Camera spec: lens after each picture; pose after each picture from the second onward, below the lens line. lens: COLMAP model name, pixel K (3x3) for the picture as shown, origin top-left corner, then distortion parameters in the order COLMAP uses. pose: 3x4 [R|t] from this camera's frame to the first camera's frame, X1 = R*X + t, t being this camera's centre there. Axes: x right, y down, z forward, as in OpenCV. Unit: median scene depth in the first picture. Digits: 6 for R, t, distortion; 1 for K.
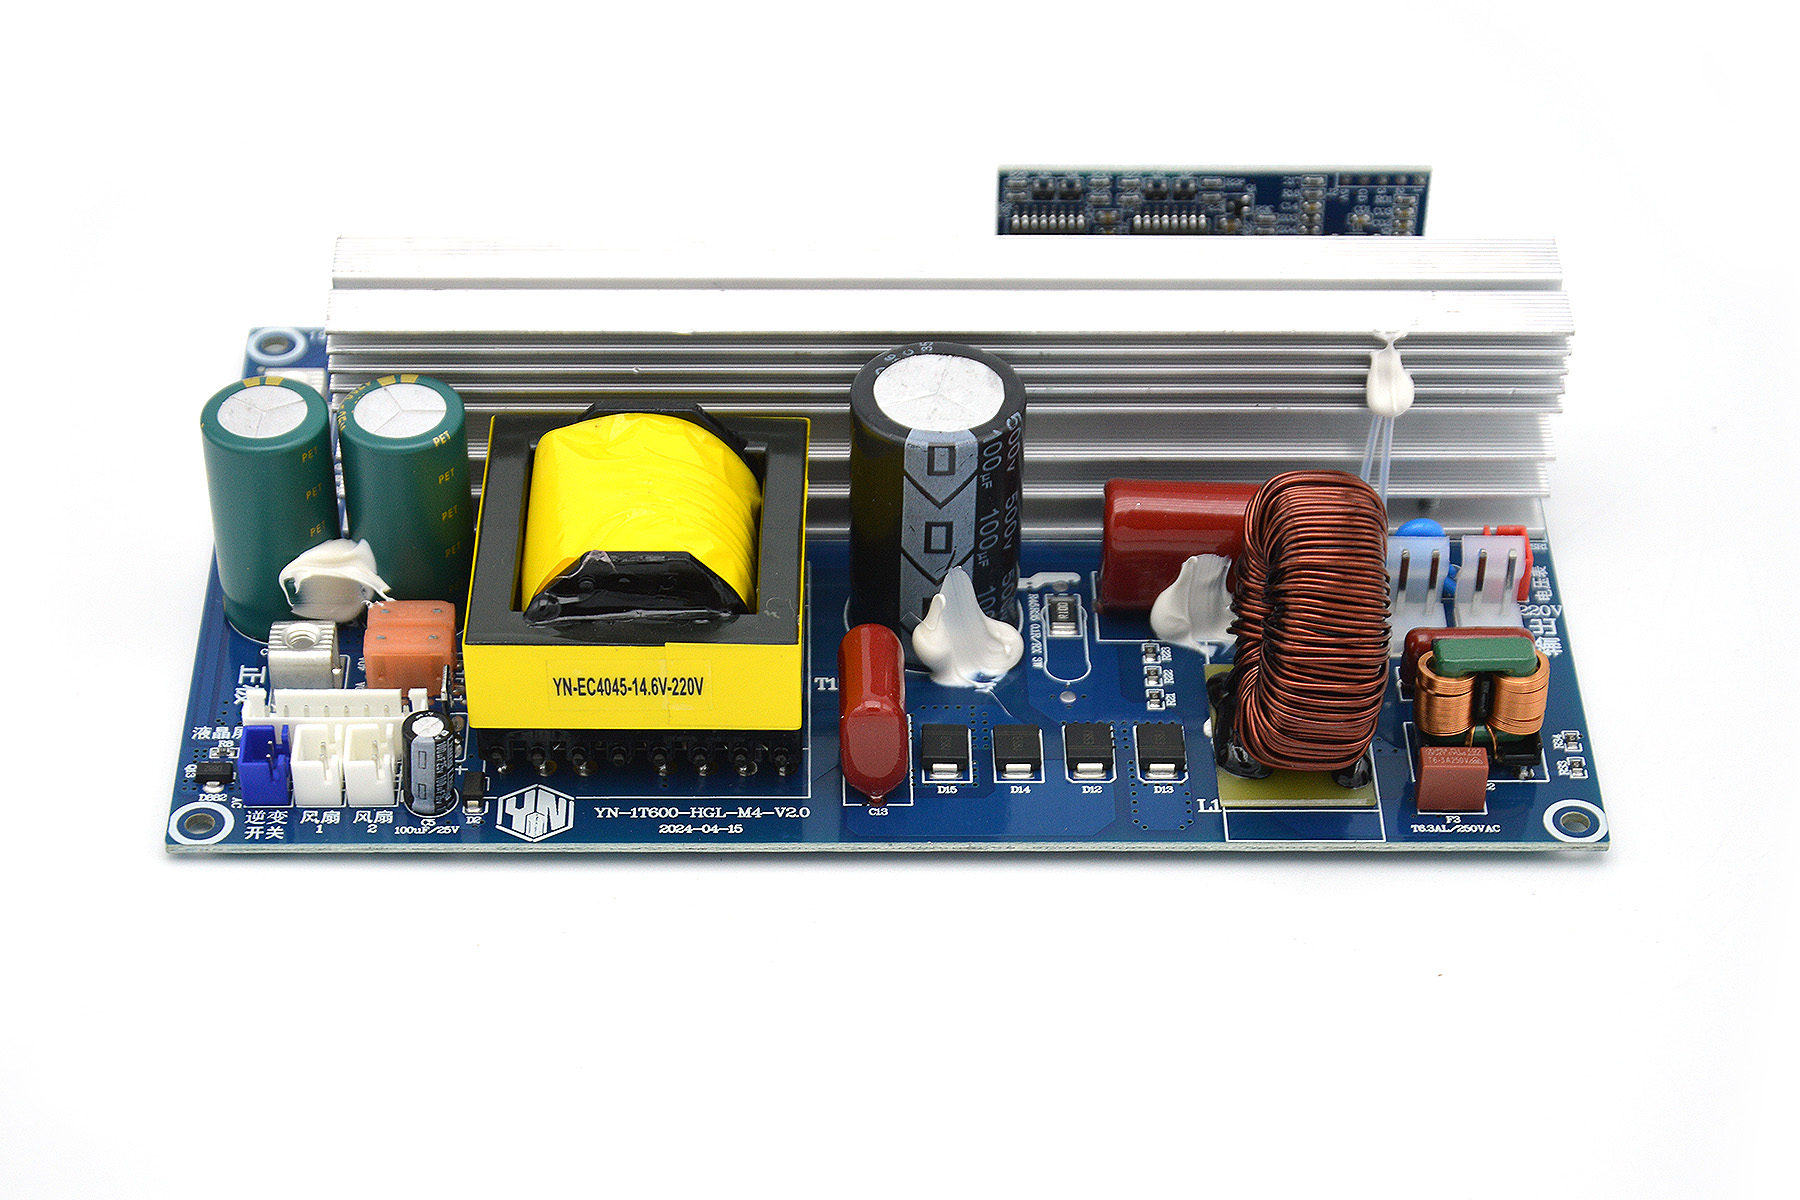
lens RADIAL K [[4051.4, 0, 904.4], [0, 4051.4, 614.6], [0, 0, 1]] dist [-0.093590, 0.000000]
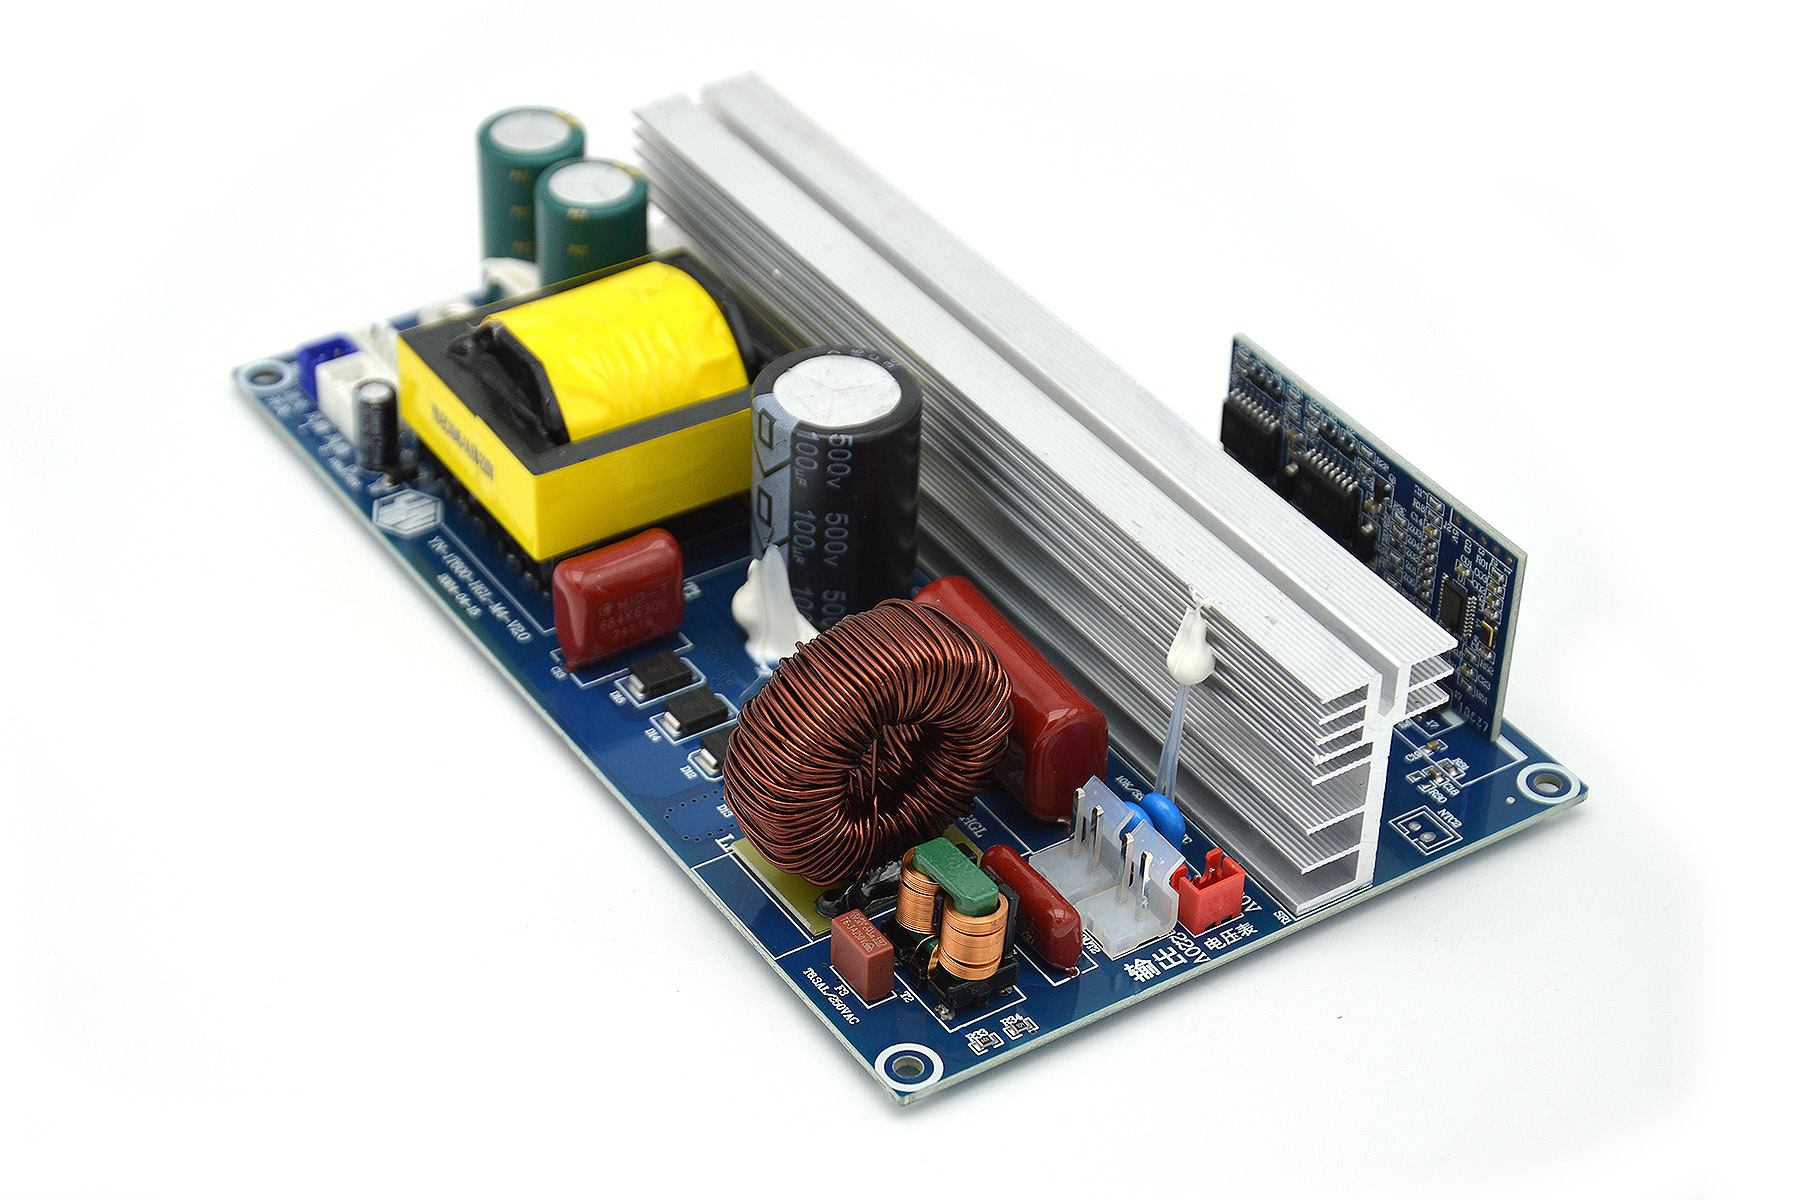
lens RADIAL K [[4051.4, 0, 896.9], [0, 4051.4, 591.8], [0, 0, 1]] dist [-0.093590, 0.000000]
pose [[0.537924, 0.509582, -0.671539, 0.743975], [-0.558797, 0.811996, 0.168550, -0.197556], [0.631177, 0.284587, 0.721544, 0.277968]]
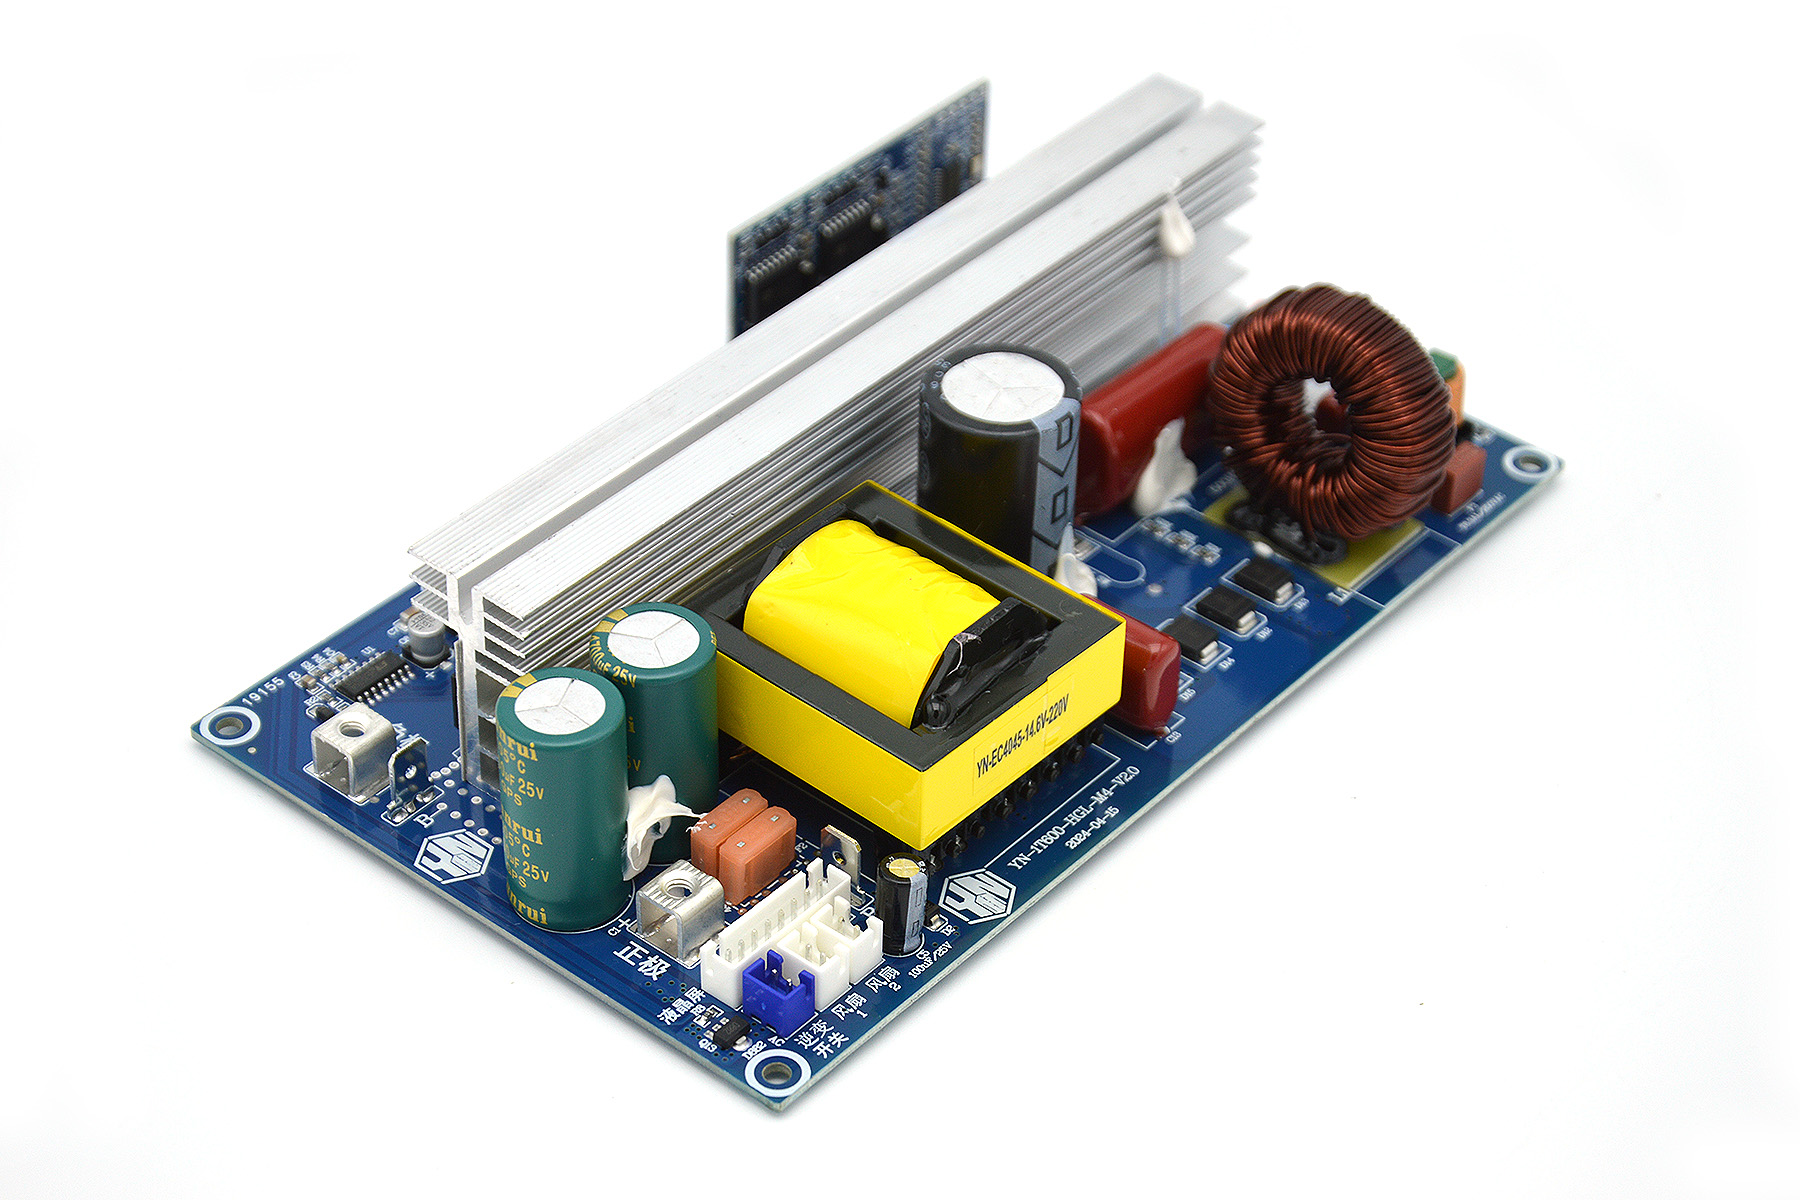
lens RADIAL K [[4051.4, 0, 896.8], [0, 4051.4, 592.1], [0, 0, 1]] dist [-0.093590, 0.000000]
pose [[0.654730, -0.465083, 0.595841, -0.688769], [0.473920, 0.866687, 0.155733, -0.191386], [-0.588837, 0.180418, 0.787858, 0.169661]]
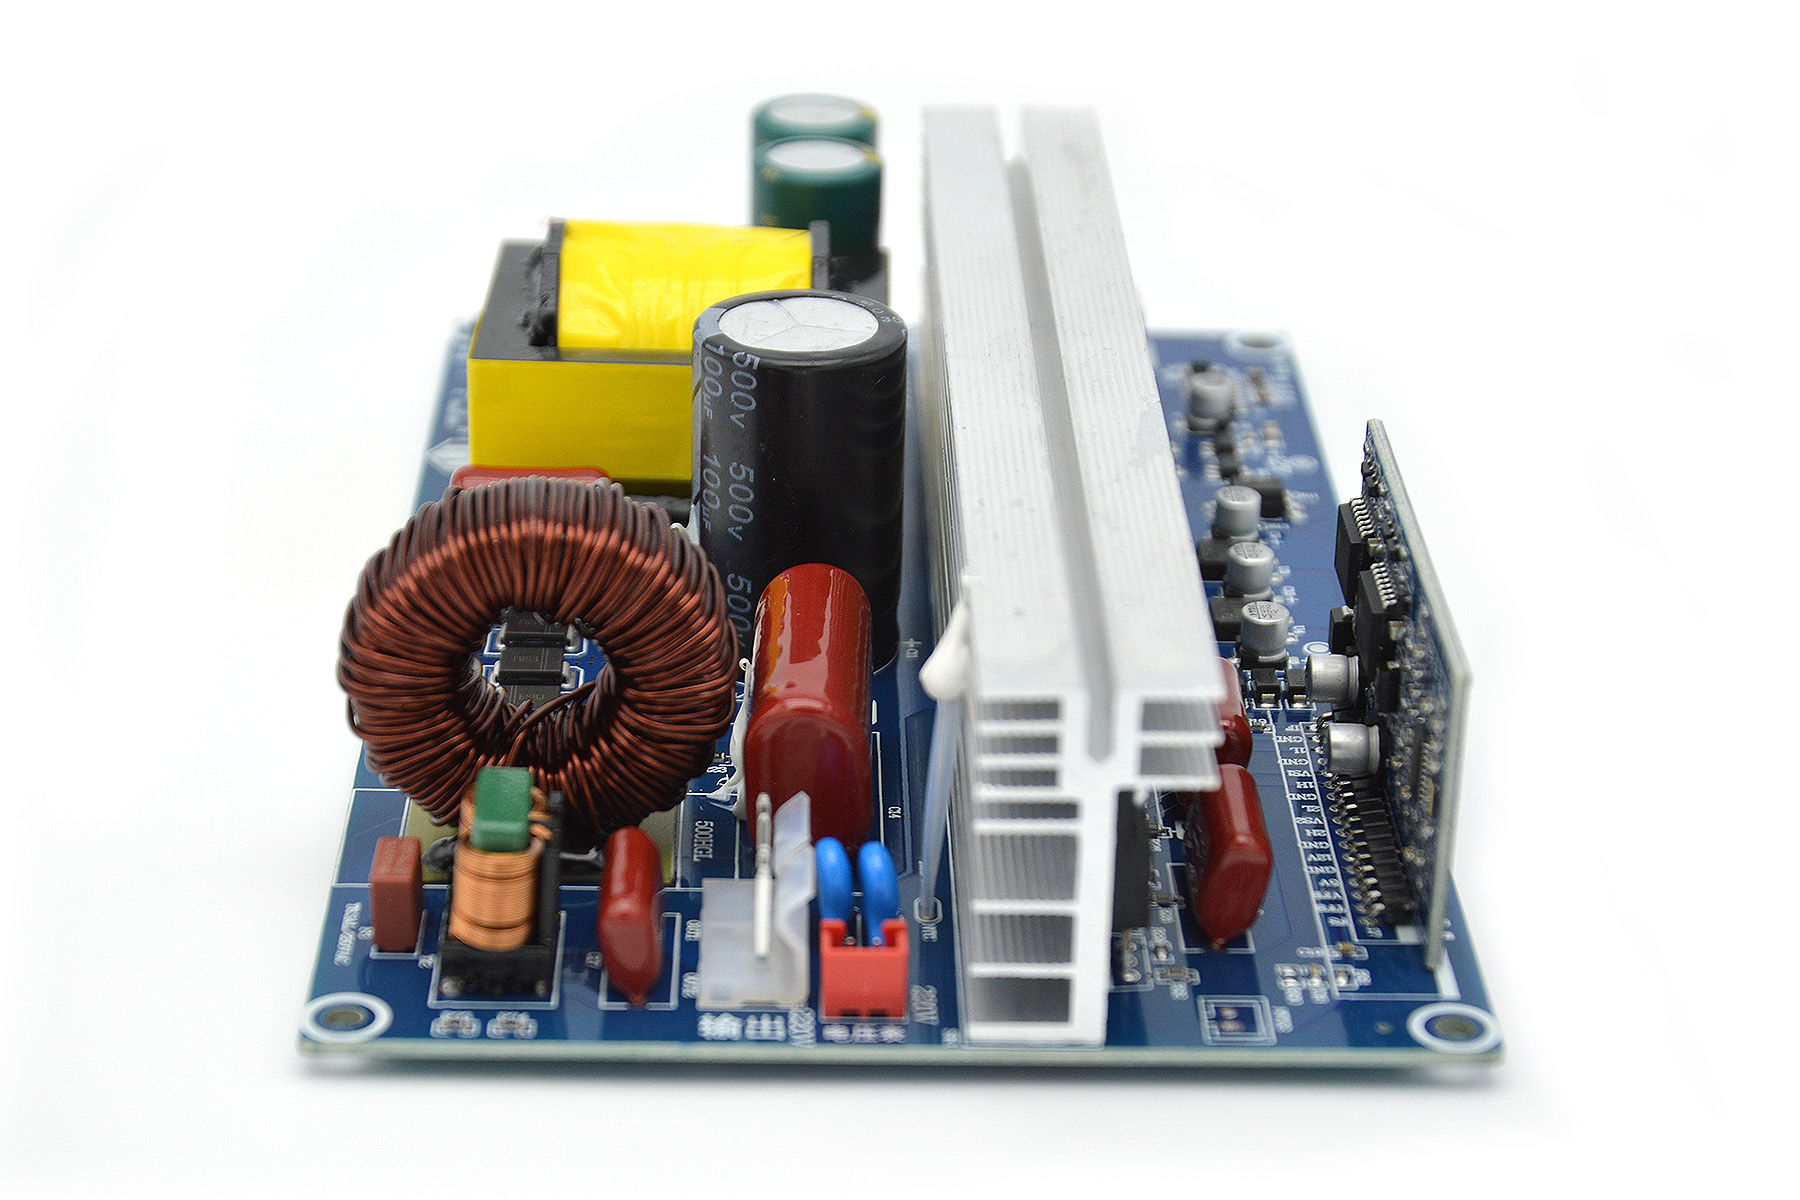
lens RADIAL K [[4051.4, 0, 831.2], [0, 4051.4, 591.4], [0, 0, 1]] dist [-0.093590, 0.000000]
pose [[-0.006117, 0.404844, -0.914366, 0.786128], [-0.659148, 0.685986, 0.308136, -0.276640], [0.751988, 0.604587, 0.262656, 0.827456]]
